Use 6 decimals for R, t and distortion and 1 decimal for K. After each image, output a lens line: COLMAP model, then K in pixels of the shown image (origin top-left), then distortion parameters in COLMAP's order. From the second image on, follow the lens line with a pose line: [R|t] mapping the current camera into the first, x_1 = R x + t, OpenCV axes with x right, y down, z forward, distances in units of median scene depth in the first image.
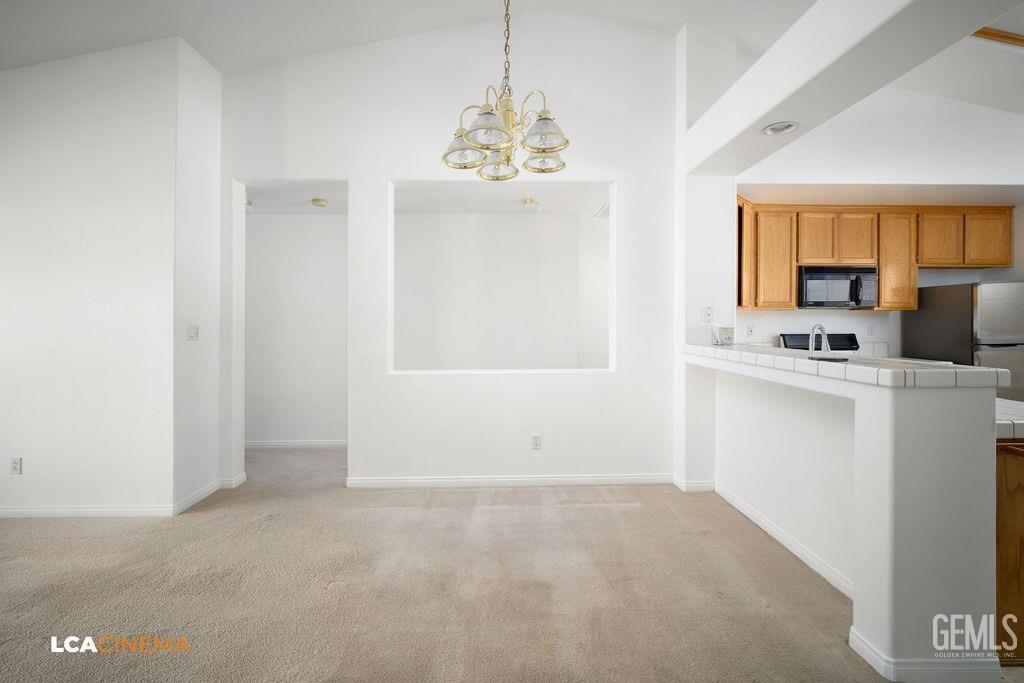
lens RADIAL K [[451.4, 0, 506.0], [0, 451.4, 327.0], [0, 0, 1]] dist [-0.007615, -0.000233]
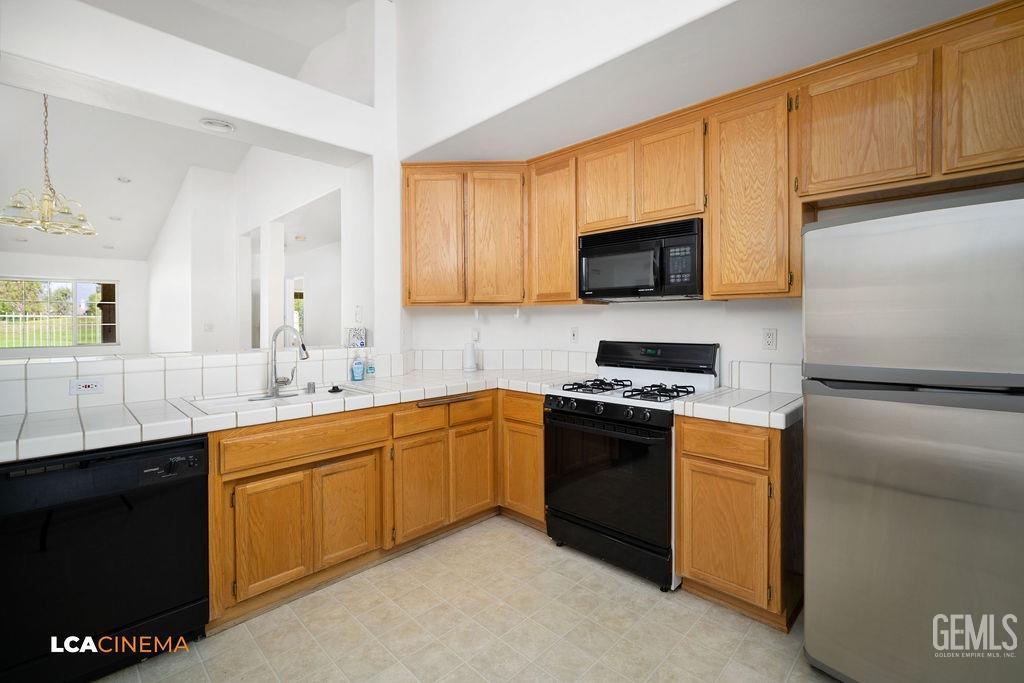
lens RADIAL K [[451.4, 0, 506.0], [0, 451.4, 327.0], [0, 0, 1]] dist [-0.007615, -0.000233]
pose [[0.697475, 0.010527, -0.716532, 1.044827], [-0.004474, 0.999937, 0.010335, -0.009266], [0.716595, -0.004003, 0.697478, 0.456166]]
